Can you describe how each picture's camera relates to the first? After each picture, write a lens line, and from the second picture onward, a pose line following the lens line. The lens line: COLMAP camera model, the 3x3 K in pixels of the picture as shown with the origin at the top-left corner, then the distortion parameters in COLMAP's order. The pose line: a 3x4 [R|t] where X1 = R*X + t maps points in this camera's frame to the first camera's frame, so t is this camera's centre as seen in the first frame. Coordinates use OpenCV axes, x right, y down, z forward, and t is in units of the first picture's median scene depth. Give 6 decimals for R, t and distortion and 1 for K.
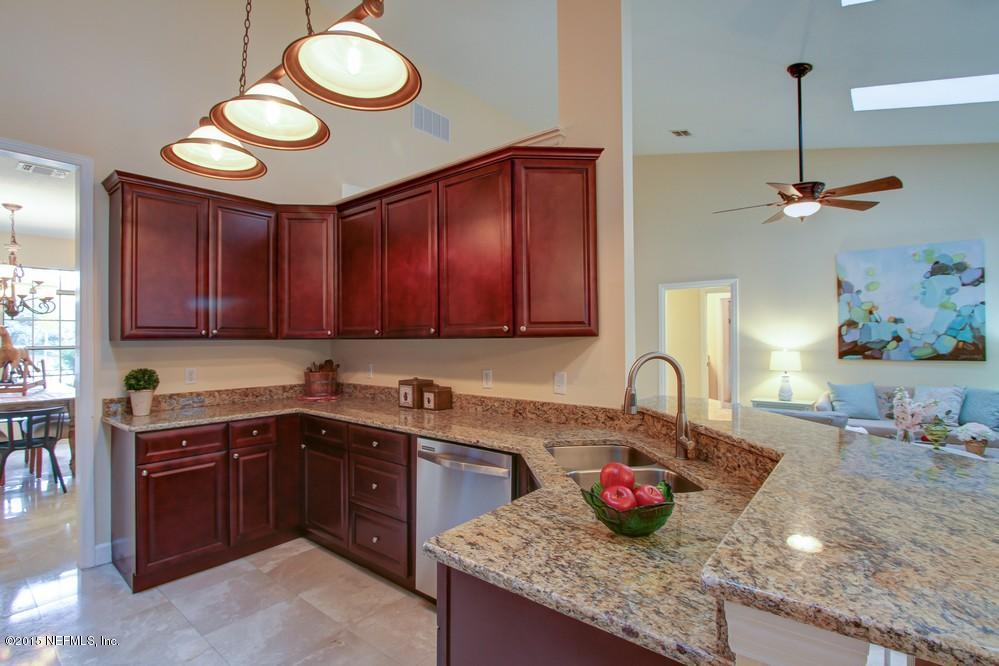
lens RADIAL K [[472.4, 0, 493.6], [0, 472.4, 335.3], [0, 0, 1]] dist [-0.020580, 0.000588]
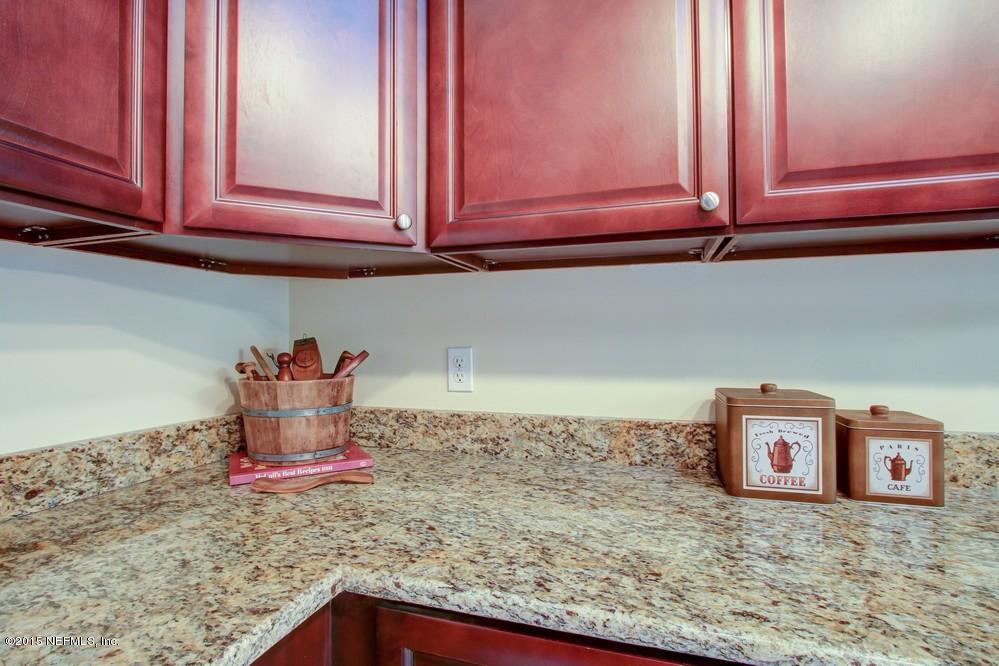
lens RADIAL K [[472.4, 0, 500.9], [0, 472.4, 336.4], [0, 0, 1]] dist [-0.020580, 0.000588]
pose [[0.923507, 0.007764, 0.383503, -0.279312], [-0.007602, 0.999969, -0.001937, 0.039884], [-0.383506, -0.001127, 0.923538, 0.520055]]
